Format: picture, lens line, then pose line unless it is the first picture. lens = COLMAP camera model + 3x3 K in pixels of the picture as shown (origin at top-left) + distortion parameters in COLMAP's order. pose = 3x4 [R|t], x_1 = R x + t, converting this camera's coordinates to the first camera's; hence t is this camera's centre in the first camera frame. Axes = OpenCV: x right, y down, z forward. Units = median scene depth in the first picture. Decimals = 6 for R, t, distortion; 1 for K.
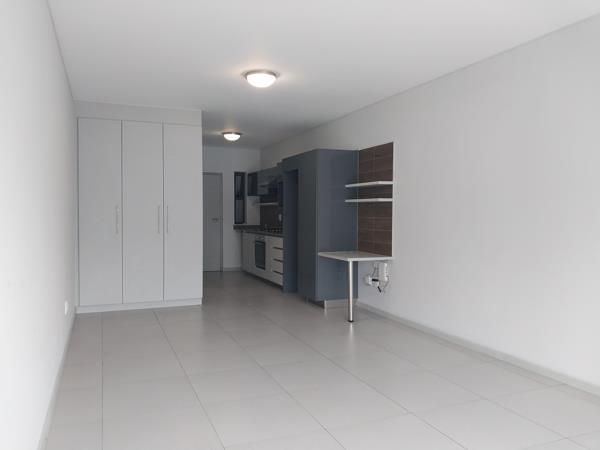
lens RADIAL K [[486.7, 0, 295.7], [0, 486.7, 224.1], [0, 0, 1]] dist [0.029498, -0.036567]
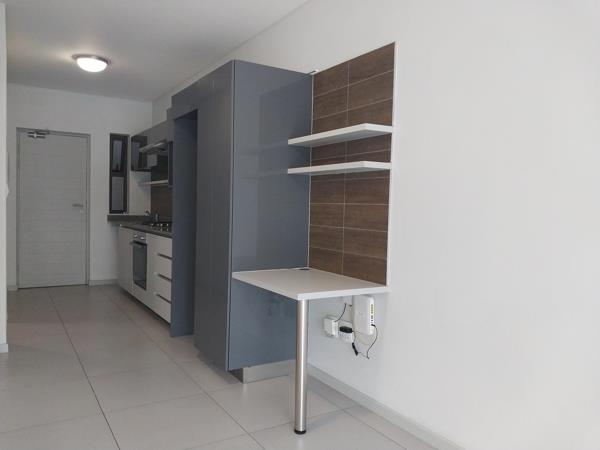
lens RADIAL K [[486.7, 0, 296.4], [0, 486.7, 226.9], [0, 0, 1]] dist [0.029498, -0.036567]
pose [[0.987545, 0.014324, 0.156684, 0.031300], [-0.017583, 0.999657, 0.019432, 0.001543], [-0.156352, -0.021945, 0.987458, 0.483647]]
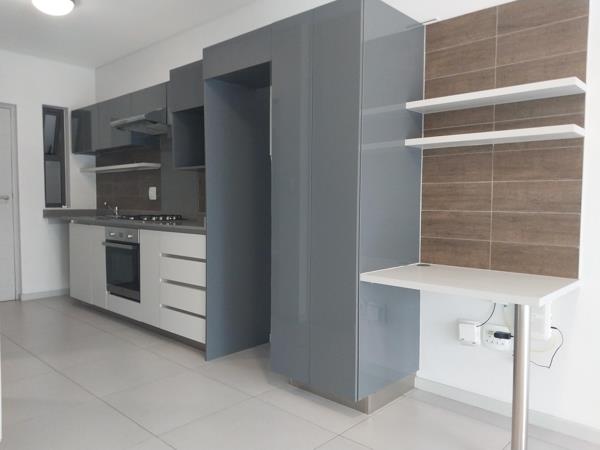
lens RADIAL K [[486.7, 0, 295.9], [0, 486.7, 224.6], [0, 0, 1]] dist [0.029498, -0.036567]
pose [[0.912319, -0.016854, 0.409133, -0.149152], [0.006579, 0.999627, 0.026510, 0.009868], [-0.409427, -0.021494, 0.912090, 0.653175]]
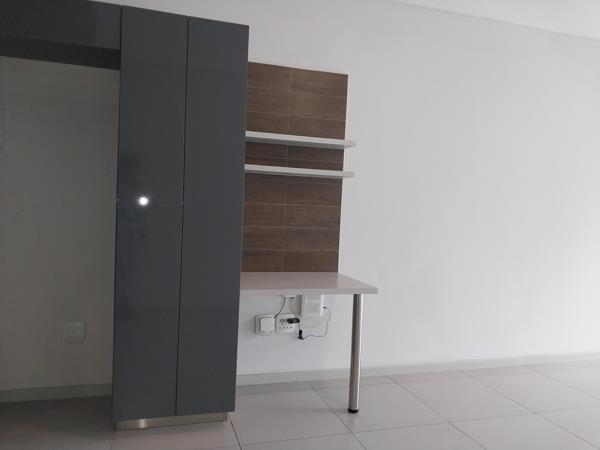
lens RADIAL K [[486.7, 0, 296.5], [0, 486.7, 226.4], [0, 0, 1]] dist [0.029498, -0.036567]
pose [[0.080993, -0.056419, 0.995117, -0.341951], [-0.019899, 0.998106, 0.058209, -0.019242], [-0.996516, -0.024516, 0.079717, 0.890772]]
